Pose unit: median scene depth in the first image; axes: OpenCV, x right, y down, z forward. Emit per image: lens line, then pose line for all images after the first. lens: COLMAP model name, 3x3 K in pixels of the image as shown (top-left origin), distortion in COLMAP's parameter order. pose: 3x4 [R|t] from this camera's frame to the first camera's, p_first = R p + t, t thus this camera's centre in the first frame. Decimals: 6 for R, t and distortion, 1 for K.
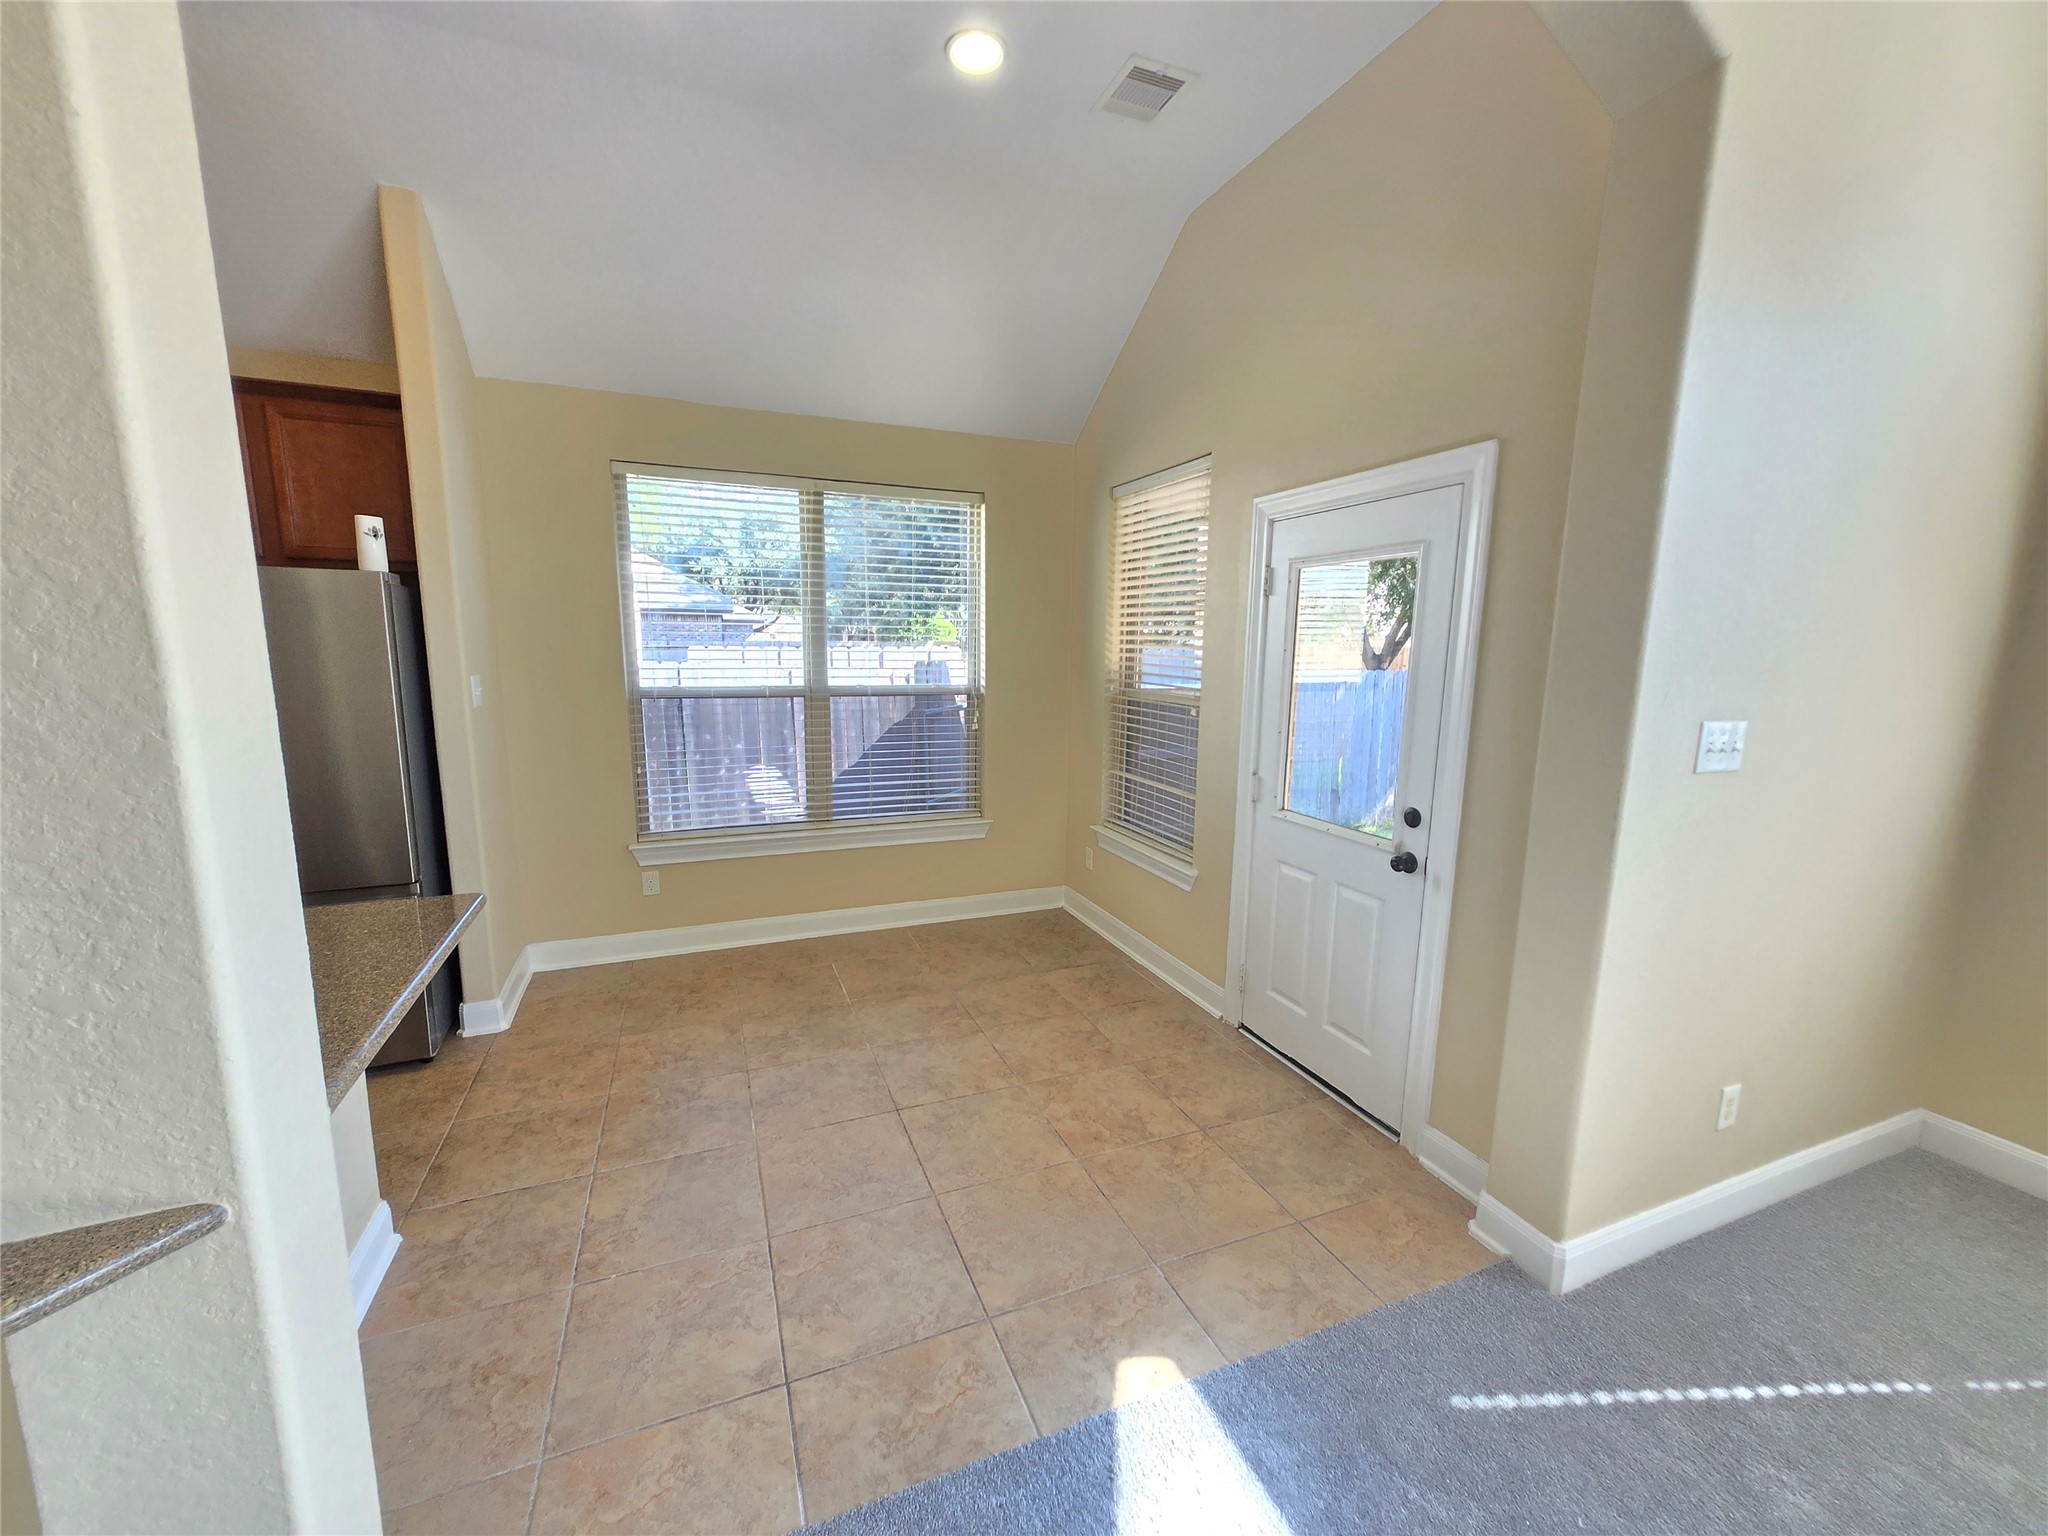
lens RADIAL K [[802.3, 0, 1026.6], [0, 802.3, 776.8], [0, 0, 1]] dist [0.001506, -0.000653]
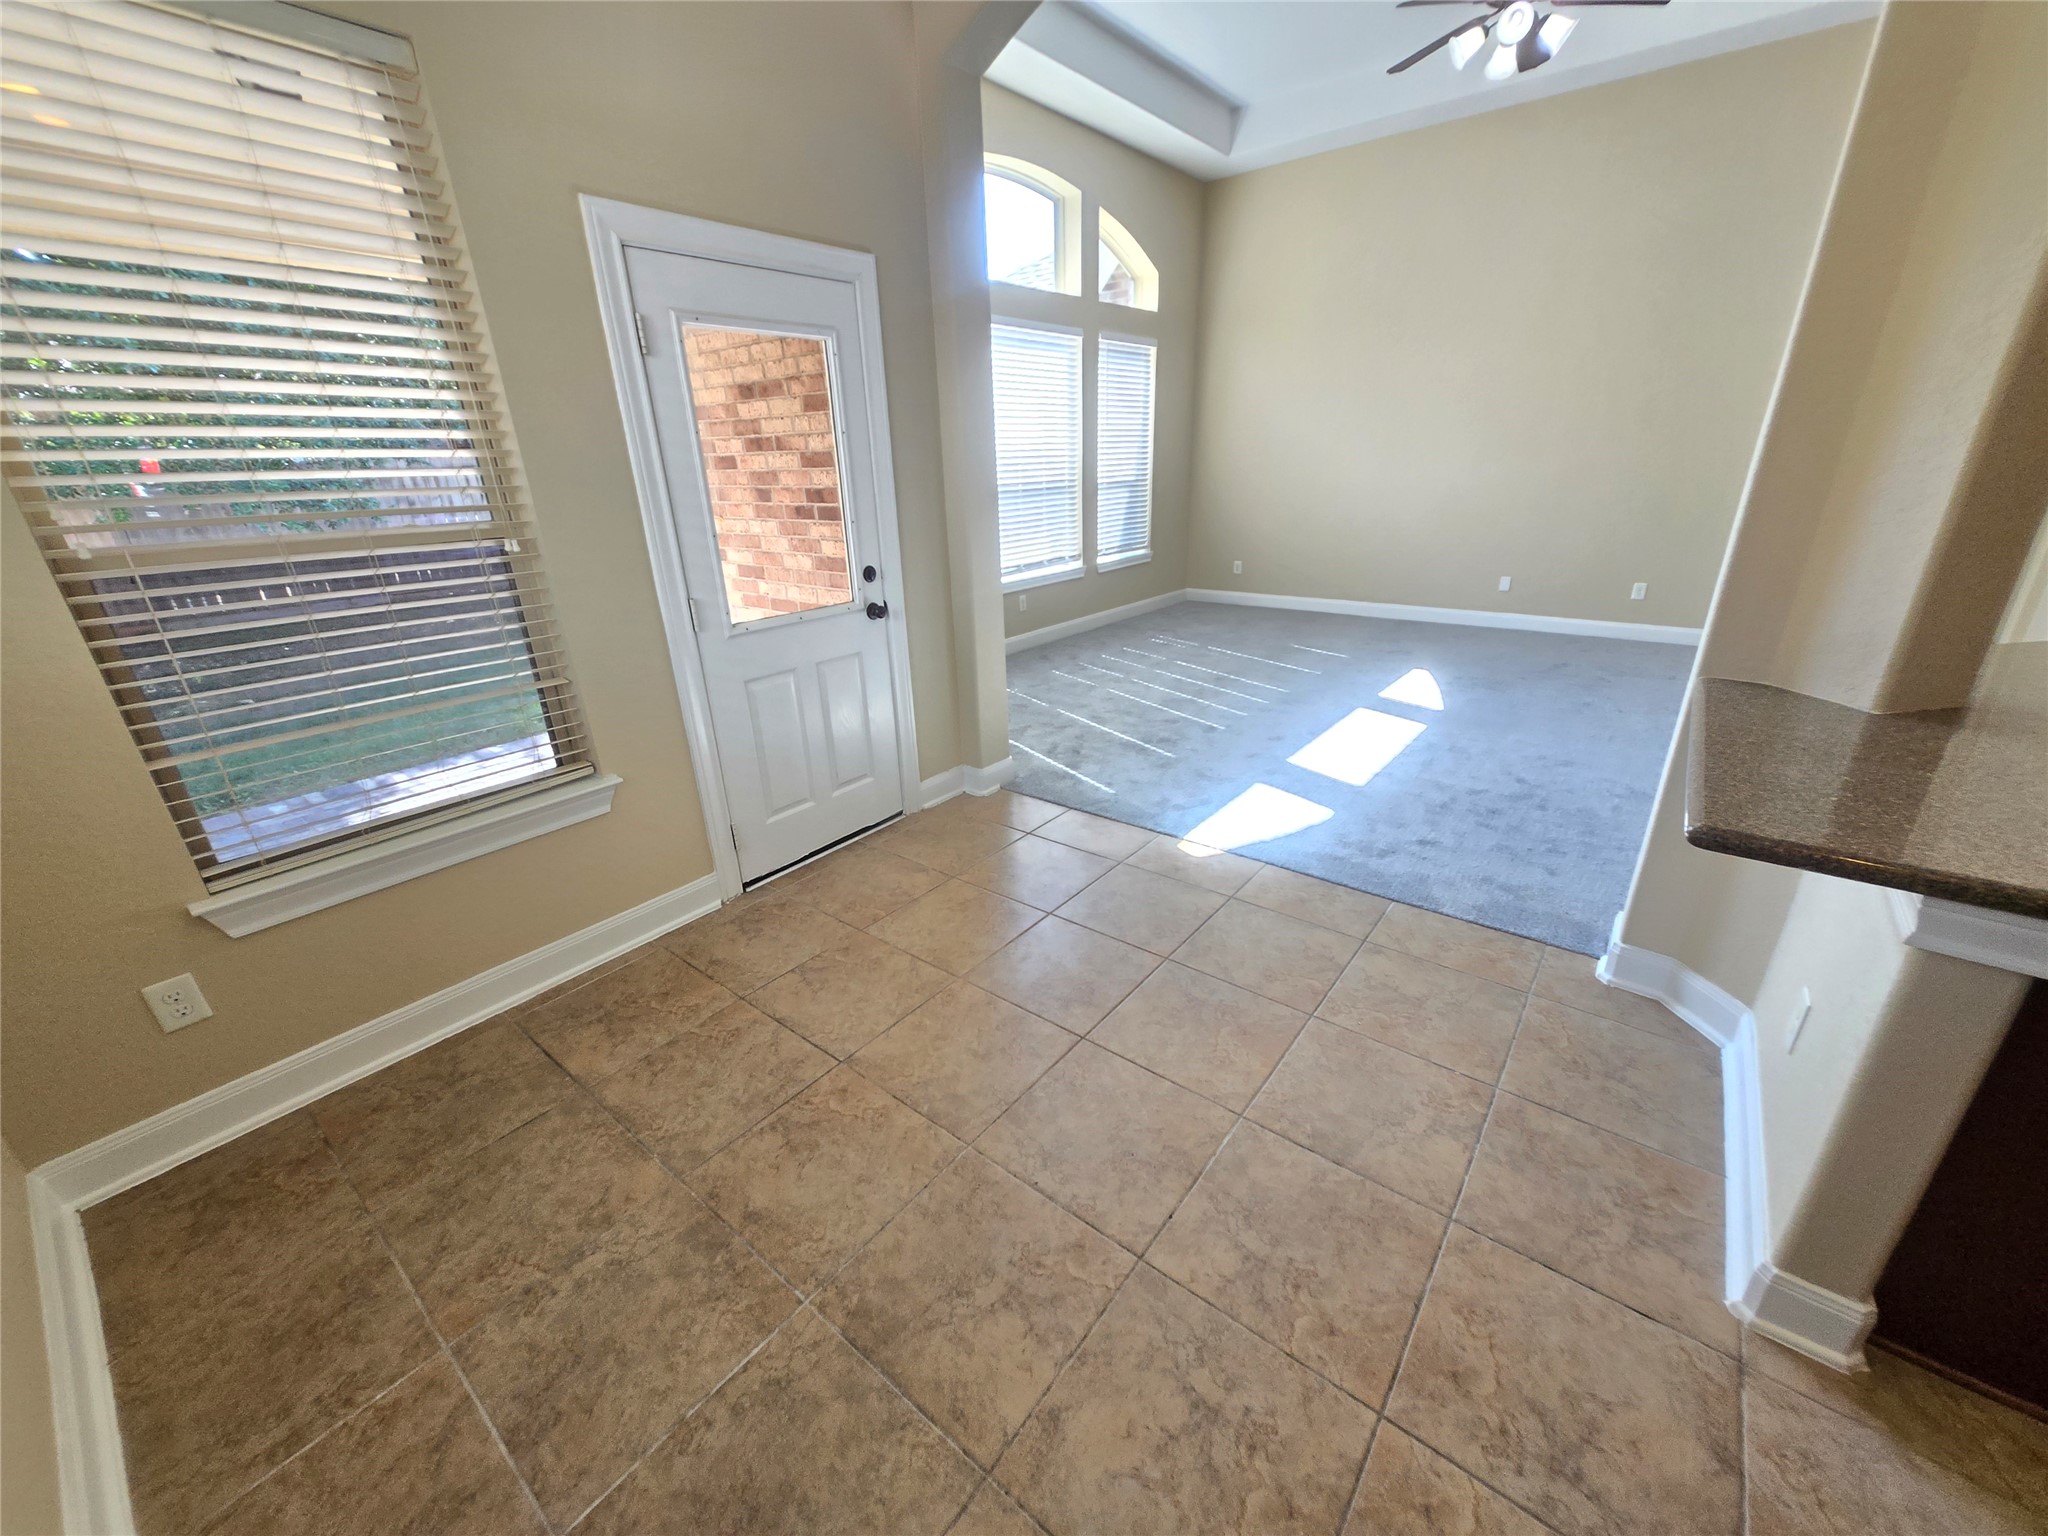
lens RADIAL K [[802.3, 0, 1023.9], [0, 802.3, 777.5], [0, 0, 1]] dist [0.001506, -0.000653]
pose [[-0.481310, -0.330996, 0.811654, -0.618925], [0.163977, 0.875618, 0.454319, -0.163818], [-0.861076, 0.351760, -0.367168, 1.114790]]
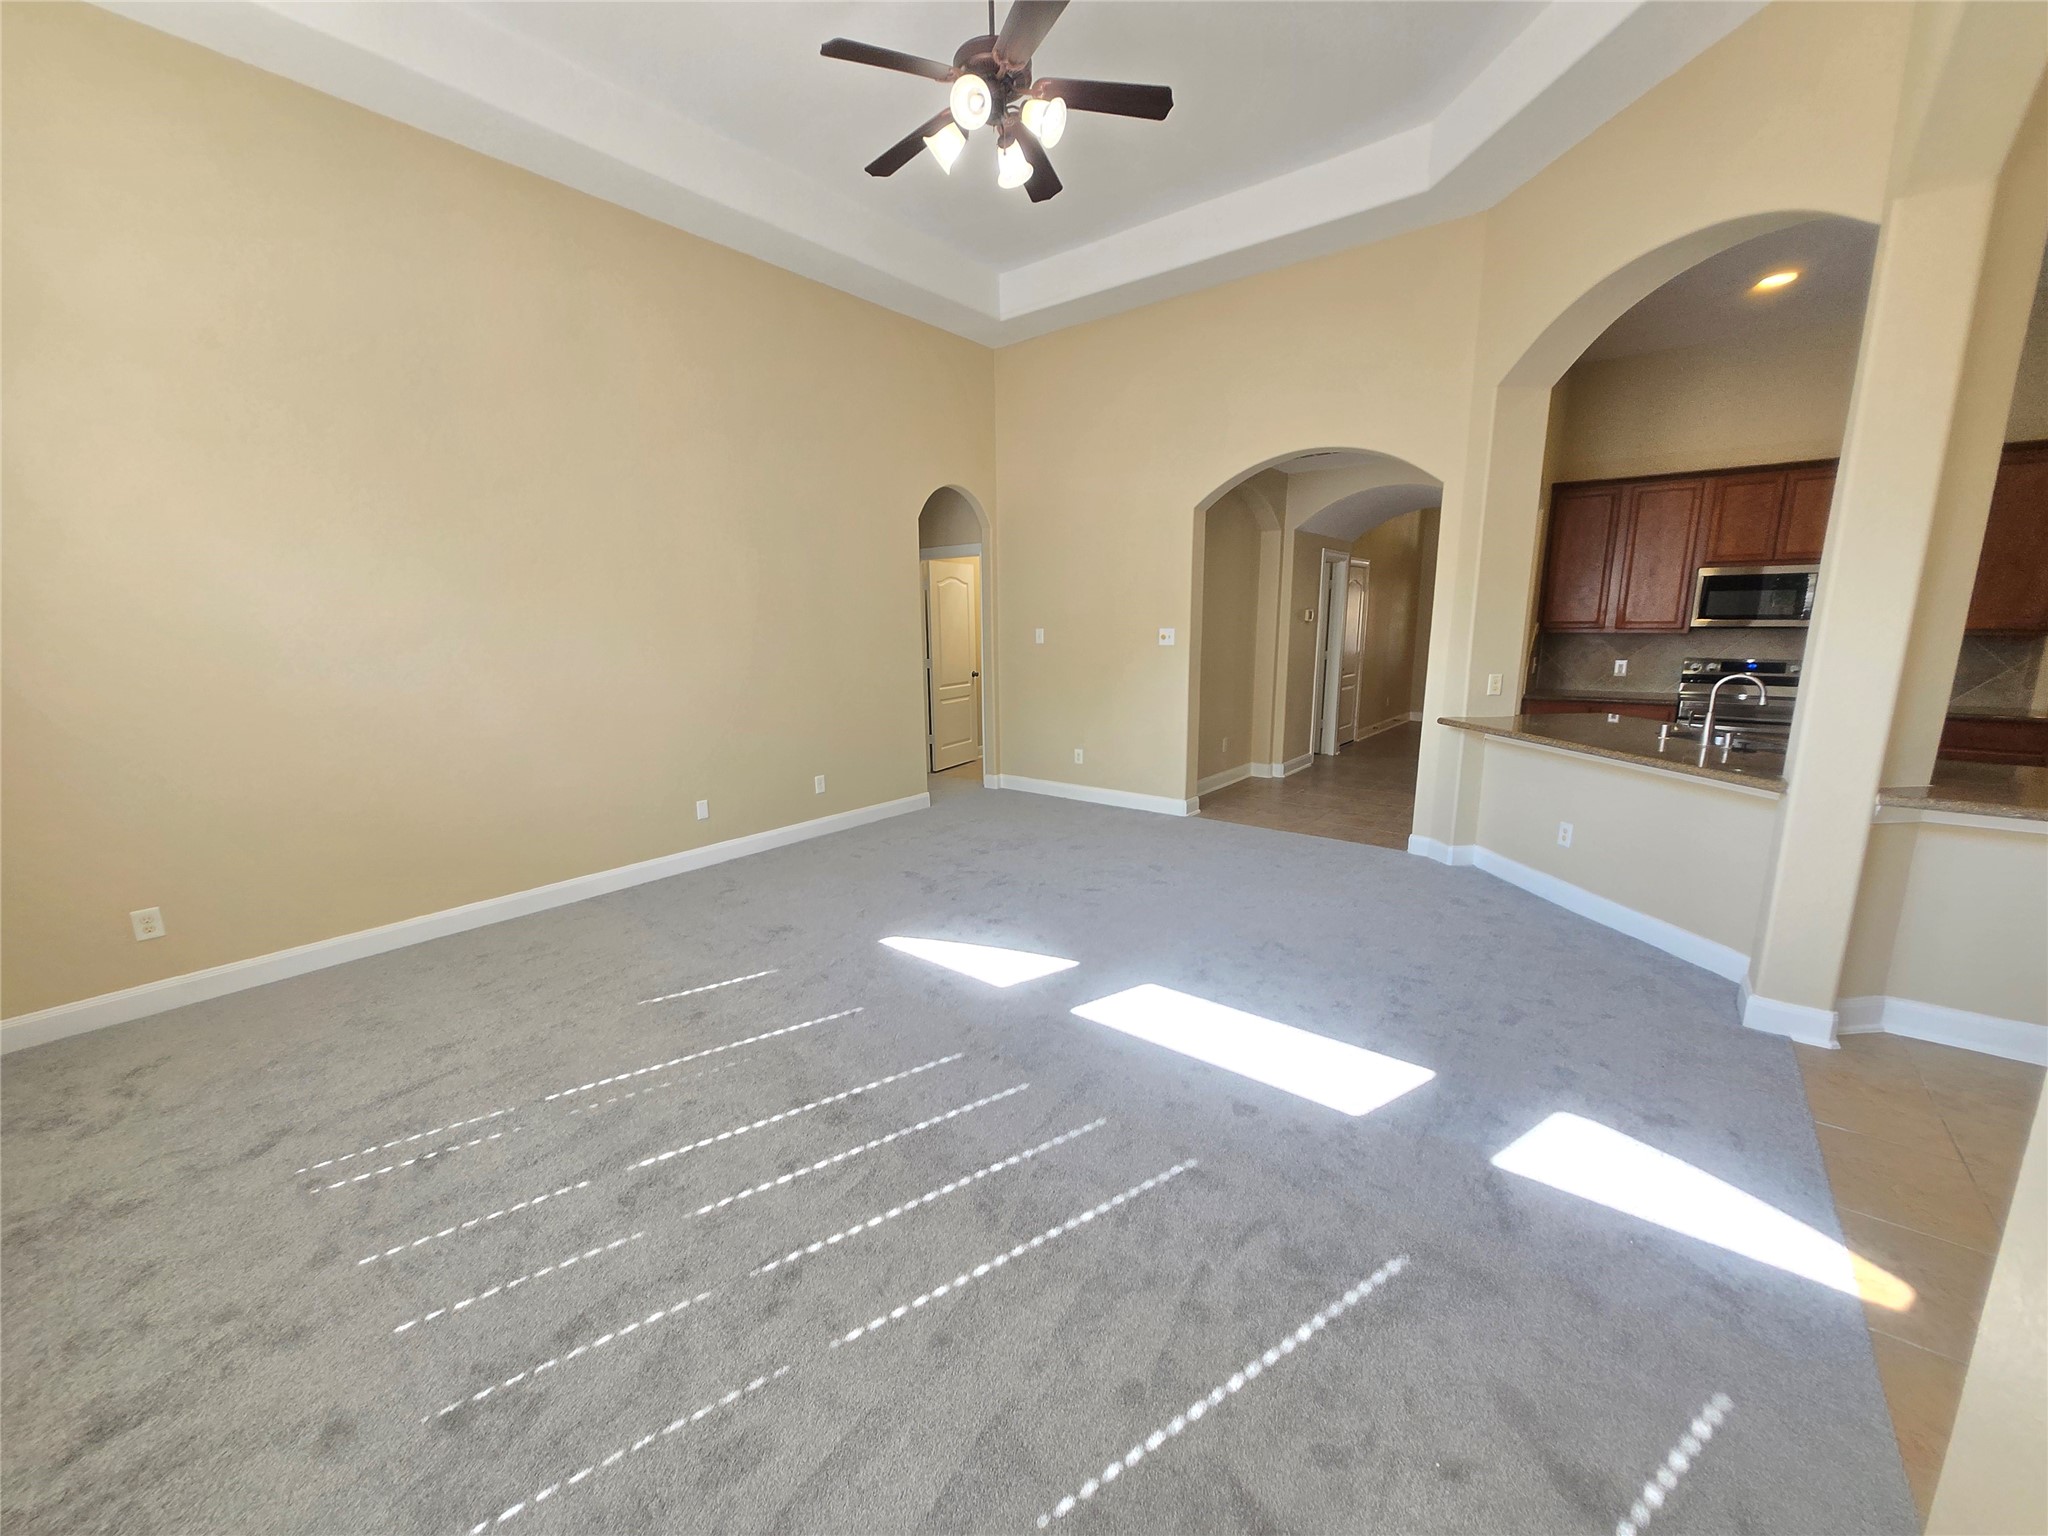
lens RADIAL K [[802.3, 0, 1024.9], [0, 802.3, 772.8], [0, 0, 1]] dist [0.001506, -0.000653]
pose [[-0.872423, 0.085240, -0.481261, 0.904695], [-0.084634, 0.943451, 0.320527, -0.072924], [0.481368, 0.320366, -0.815874, 0.637014]]
